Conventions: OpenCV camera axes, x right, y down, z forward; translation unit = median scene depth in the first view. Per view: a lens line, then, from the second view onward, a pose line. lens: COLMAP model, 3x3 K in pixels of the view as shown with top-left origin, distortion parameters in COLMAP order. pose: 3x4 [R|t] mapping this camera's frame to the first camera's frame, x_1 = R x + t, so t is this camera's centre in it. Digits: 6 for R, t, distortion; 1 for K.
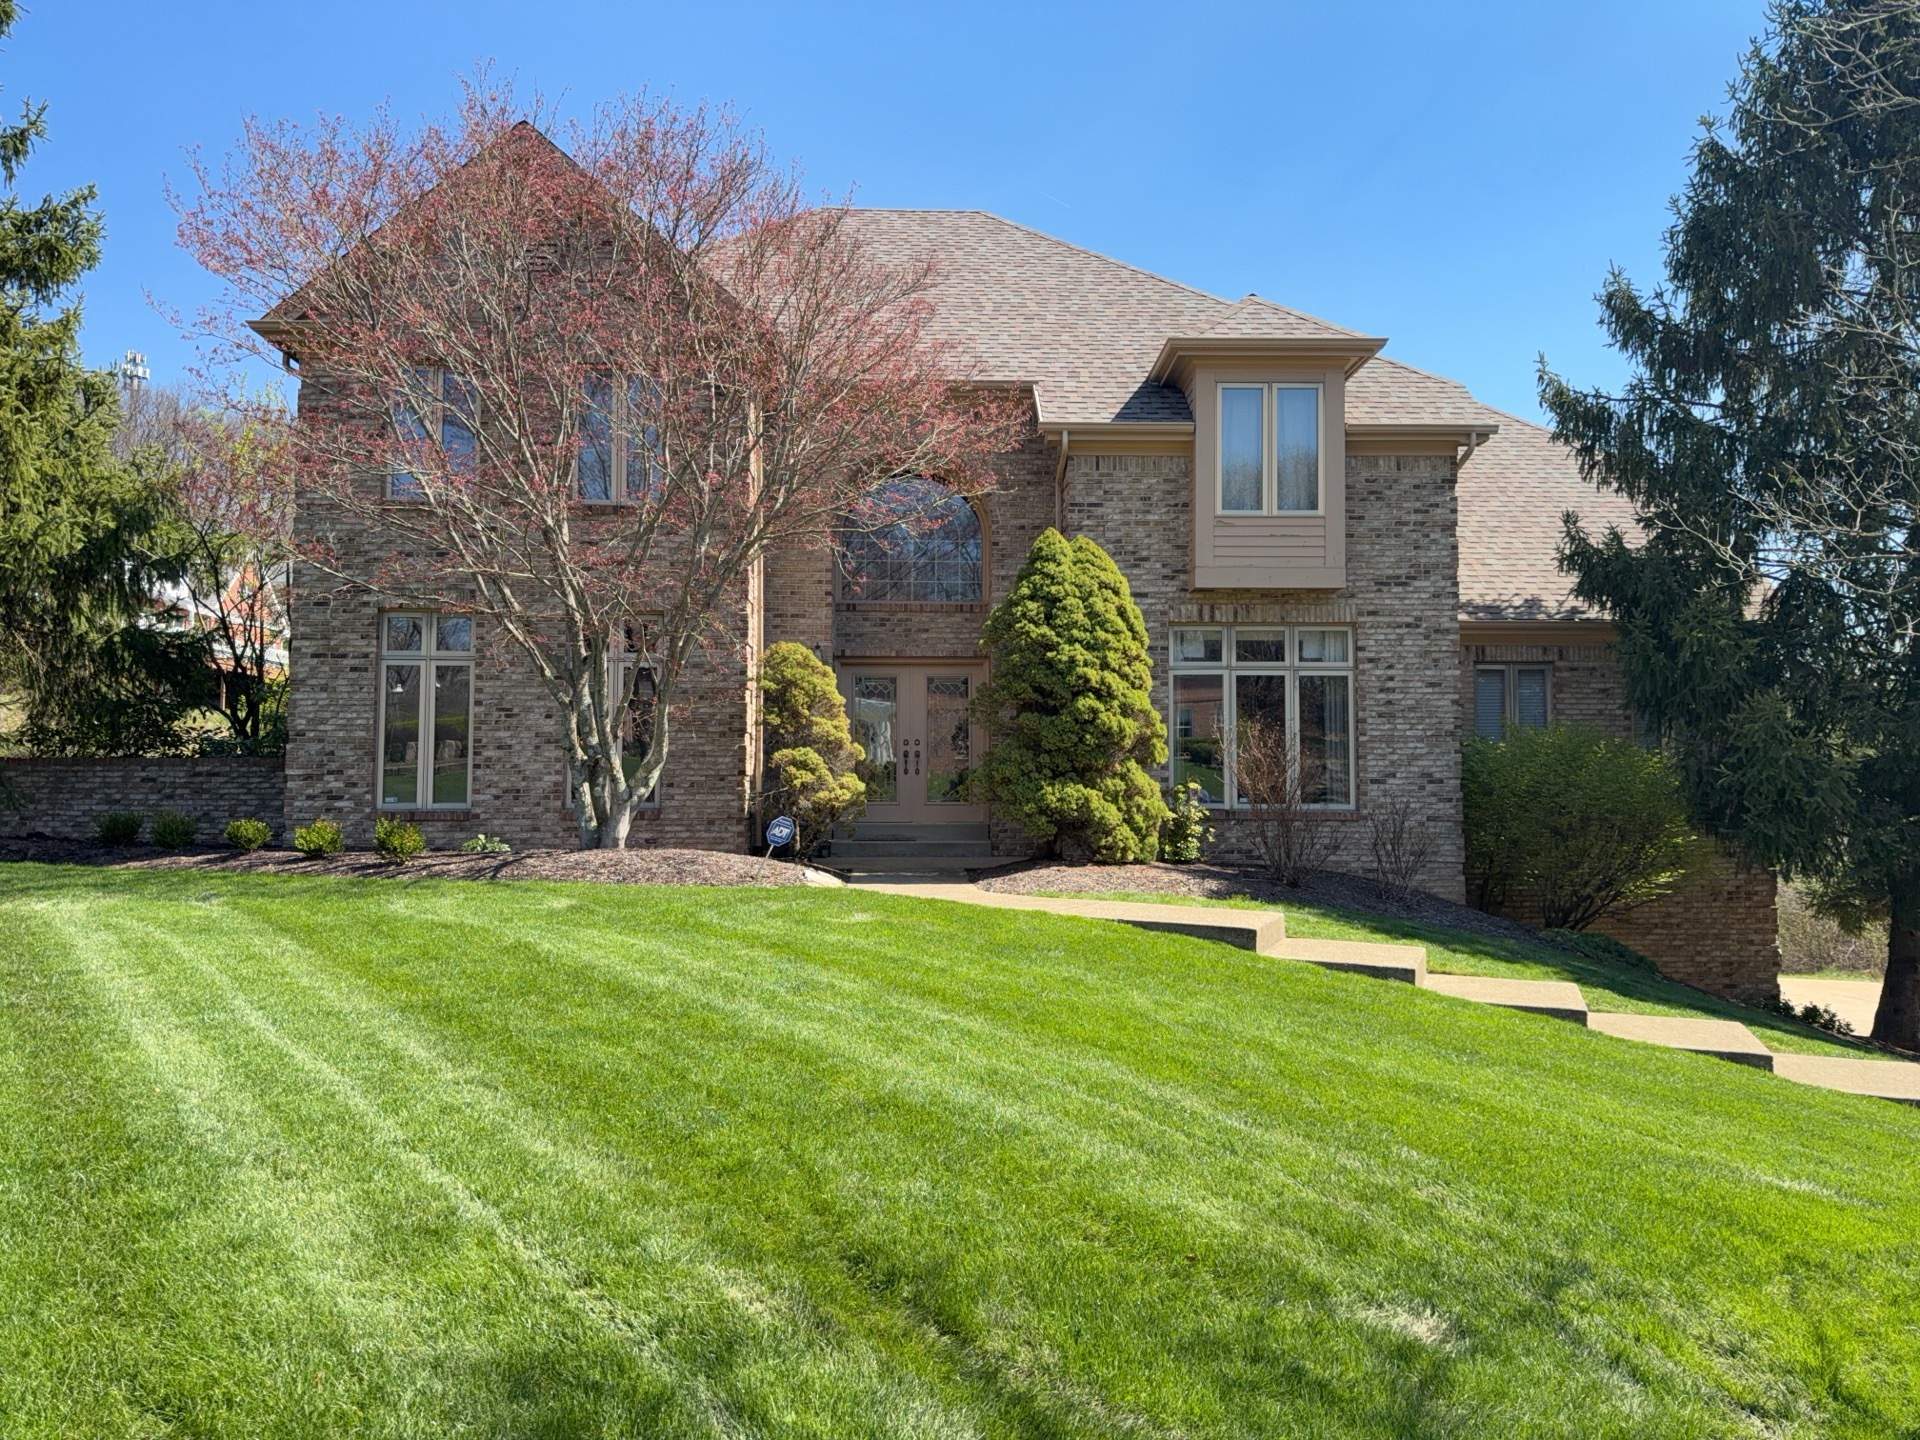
lens RADIAL K [[1272.3, 0, 950.4], [0, 1272.3, 721.2], [0, 0, 1]] dist [0.057977, -0.020061]
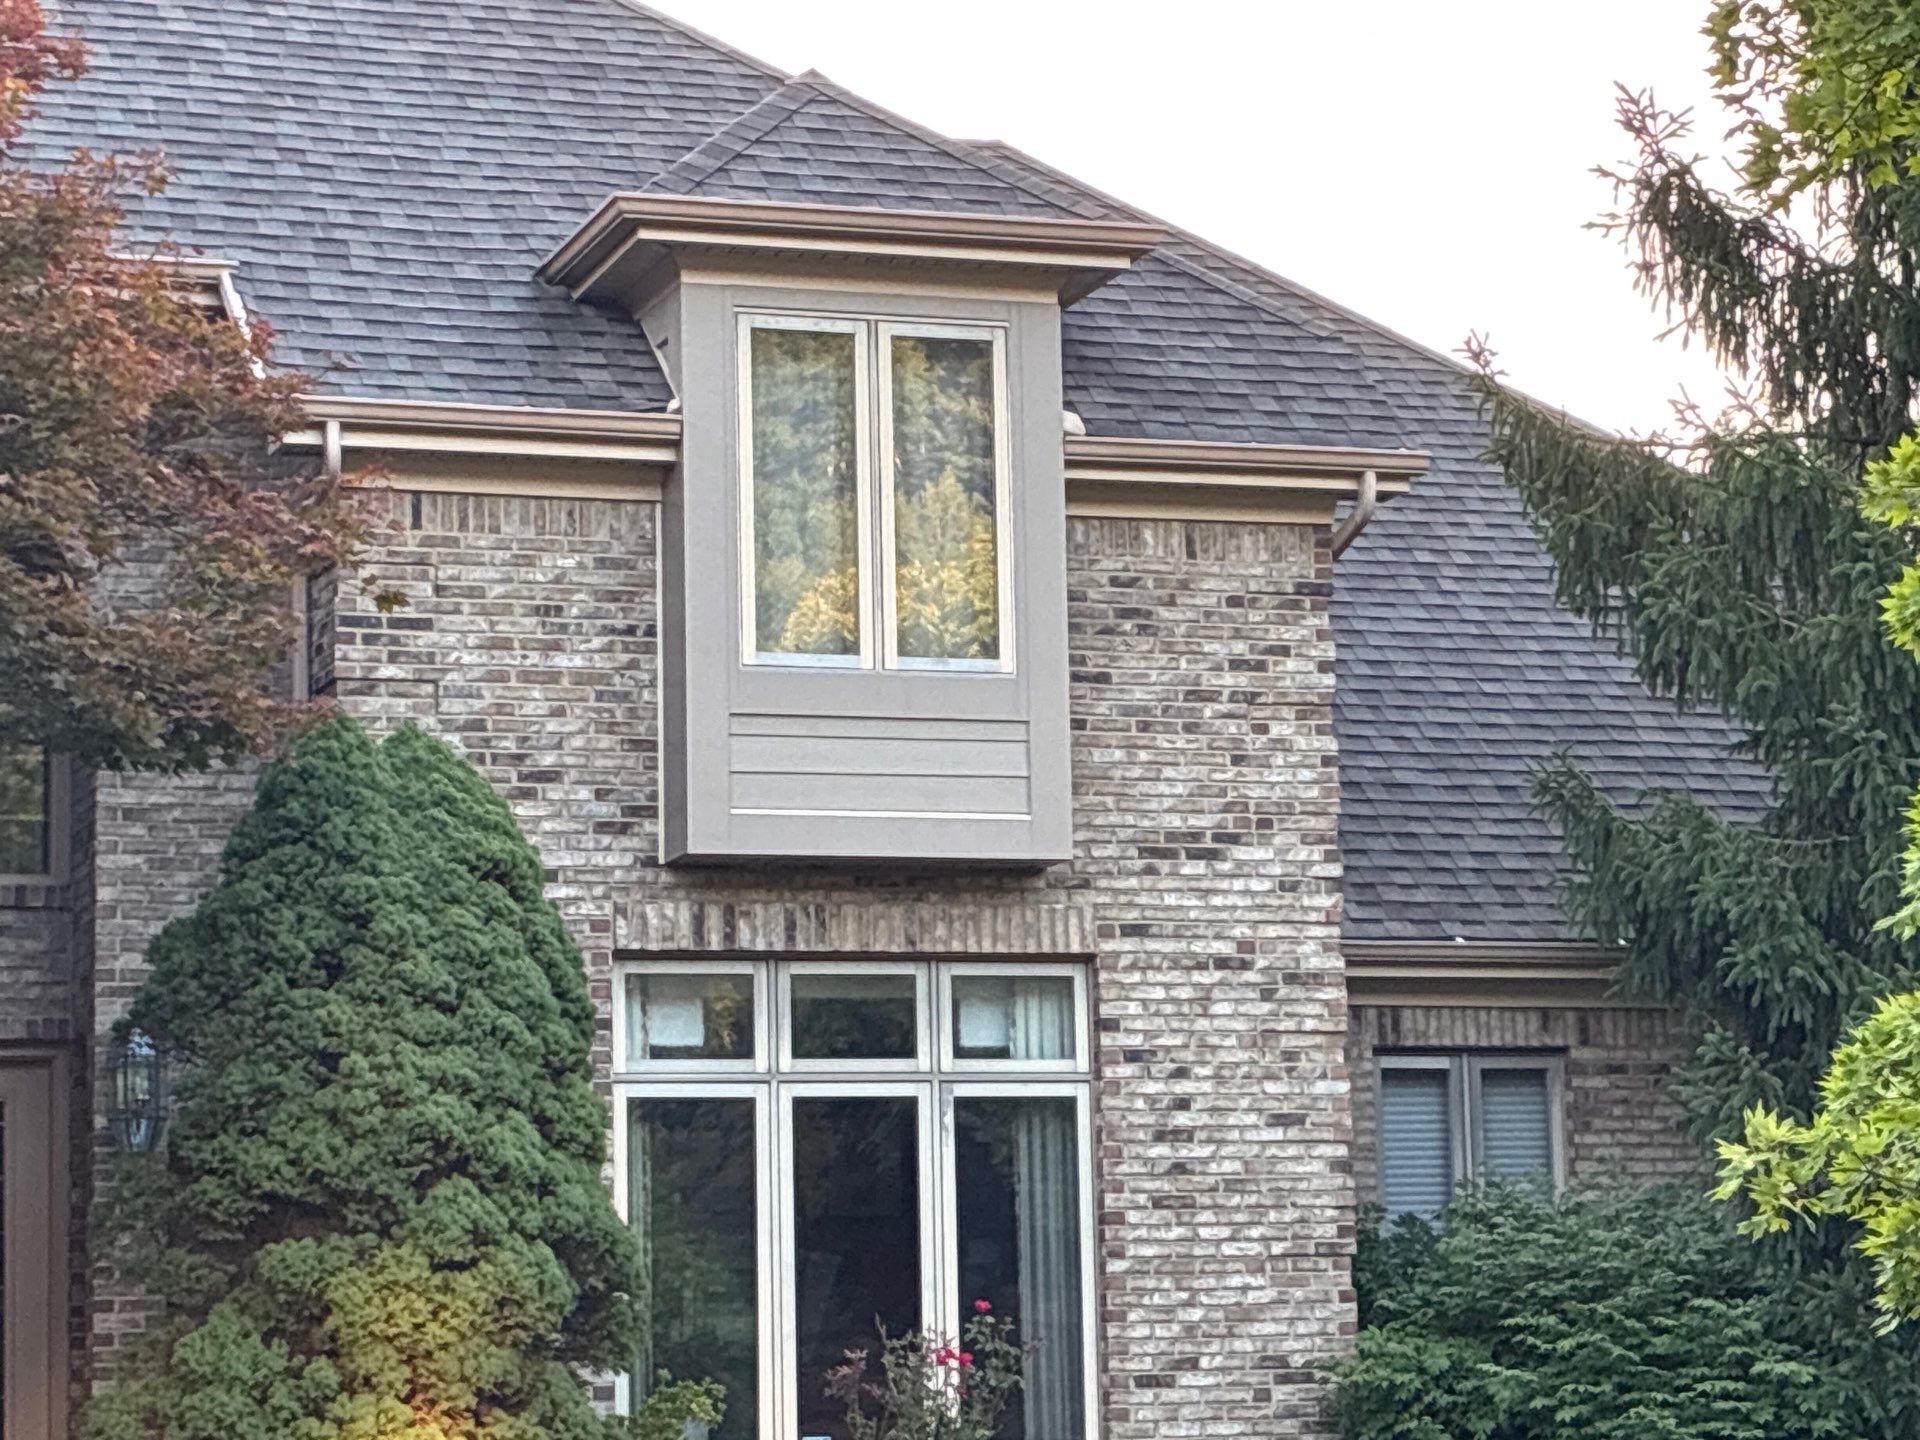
lens RADIAL K [[4596.3, 0, 950.1], [0, 4596.3, 725.7], [0, 0, 1]] dist [0.206377, 0.000000]
pose [[0.952398, 0.018773, 0.304279, -0.137710], [0.007838, 0.996264, -0.085999, -0.028065], [-0.304756, 0.084291, 0.948693, -0.279761]]
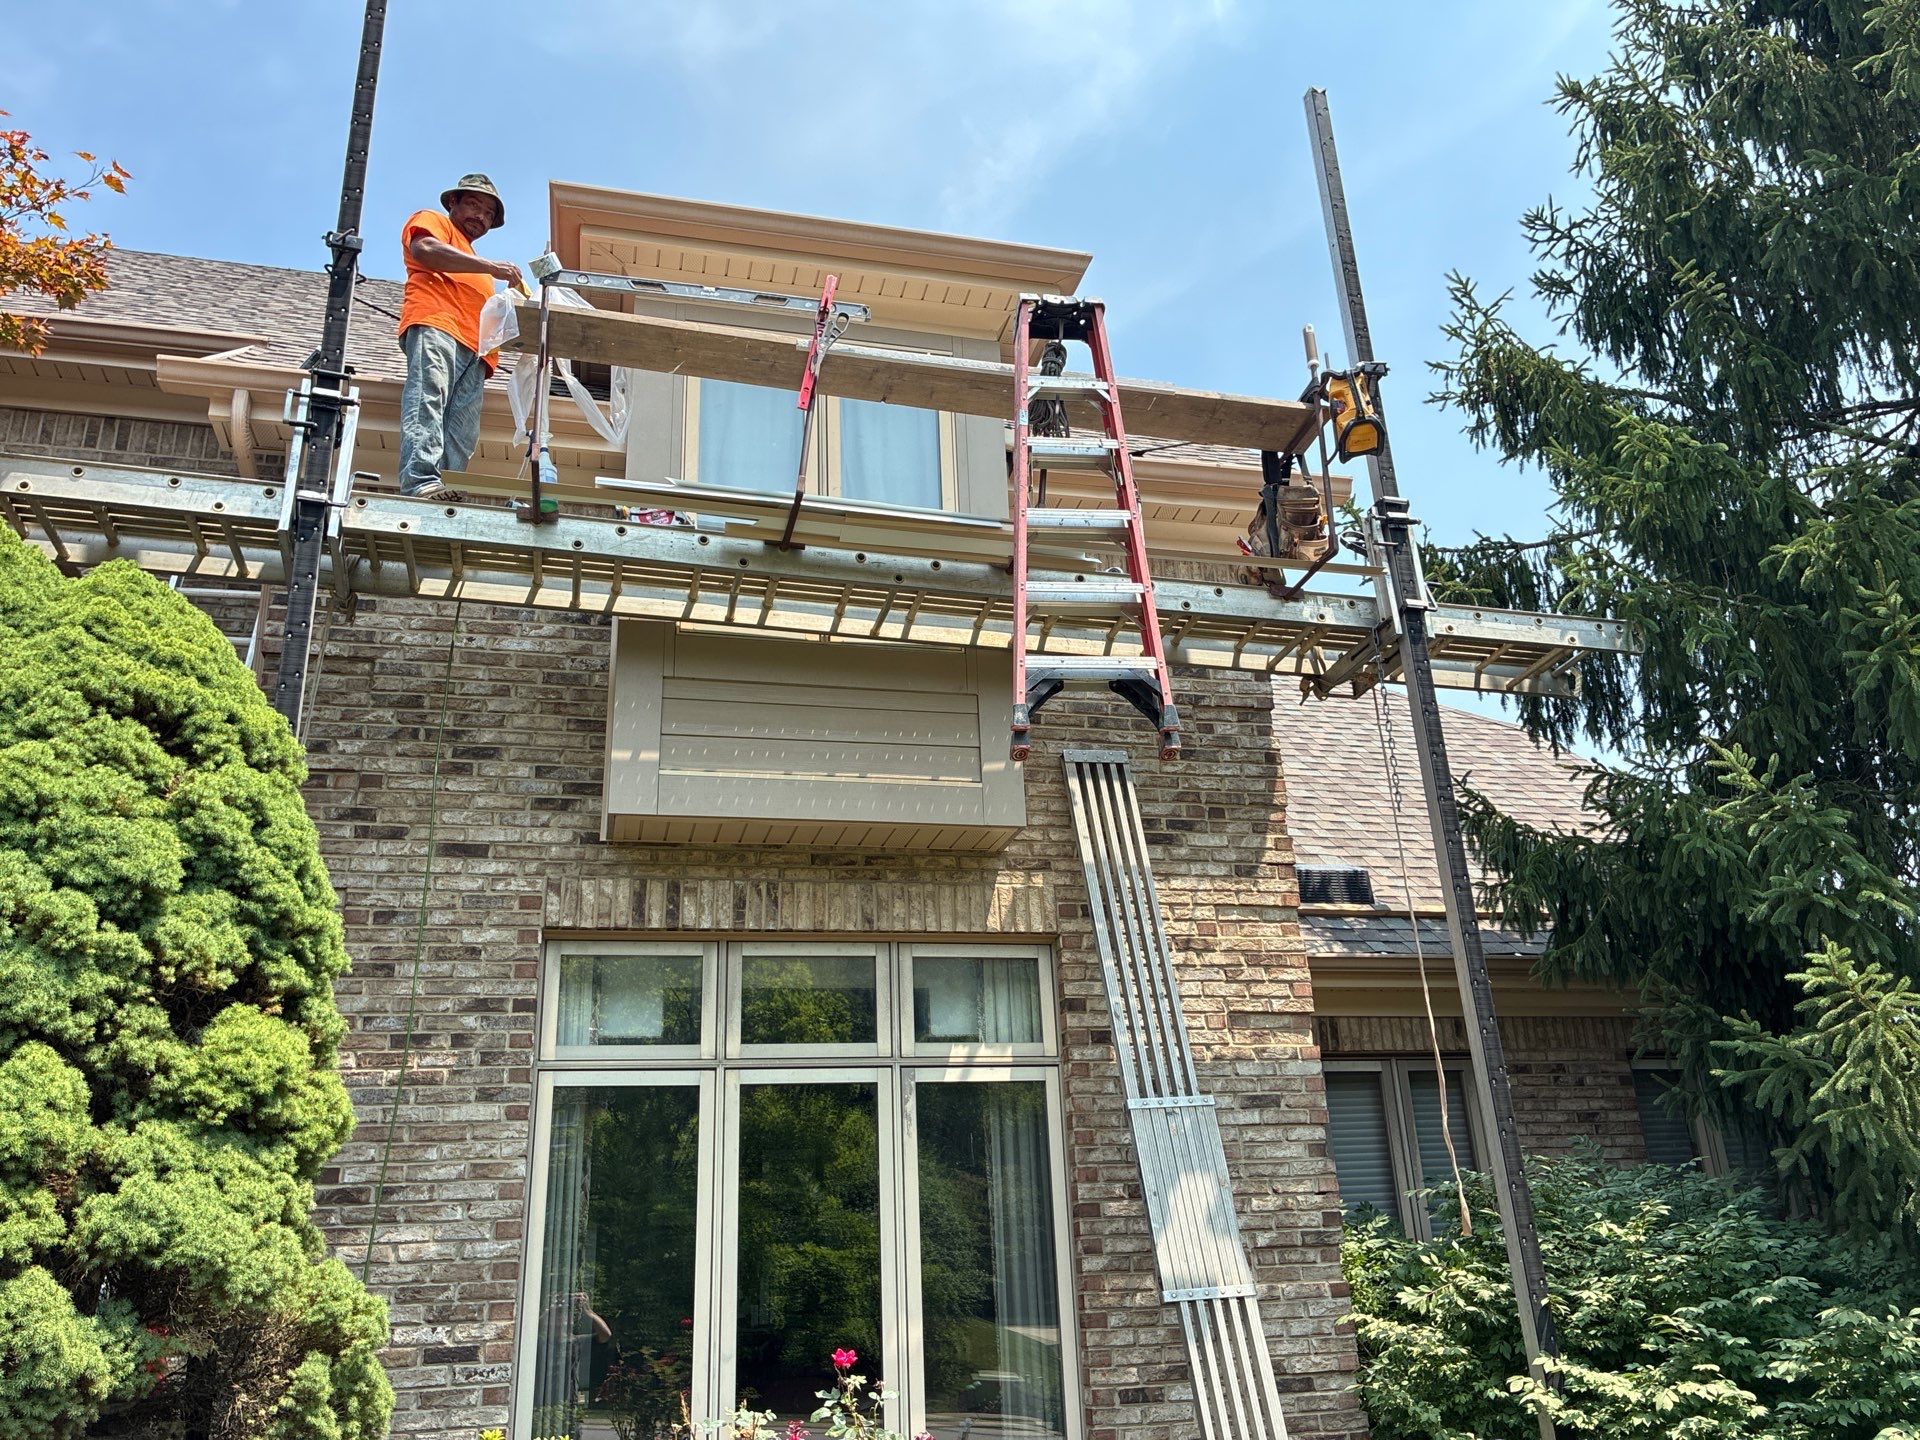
lens RADIAL K [[1439.8, 0, 955.4], [0, 1439.8, 719.9], [0, 0, 1]] dist [0.039795, -0.049809]
pose [[0.973855, 0.039816, 0.223656, 0.189927], [0.031137, 0.951834, -0.305028, -0.008381], [-0.225028, 0.304017, 0.925708, 0.593124]]
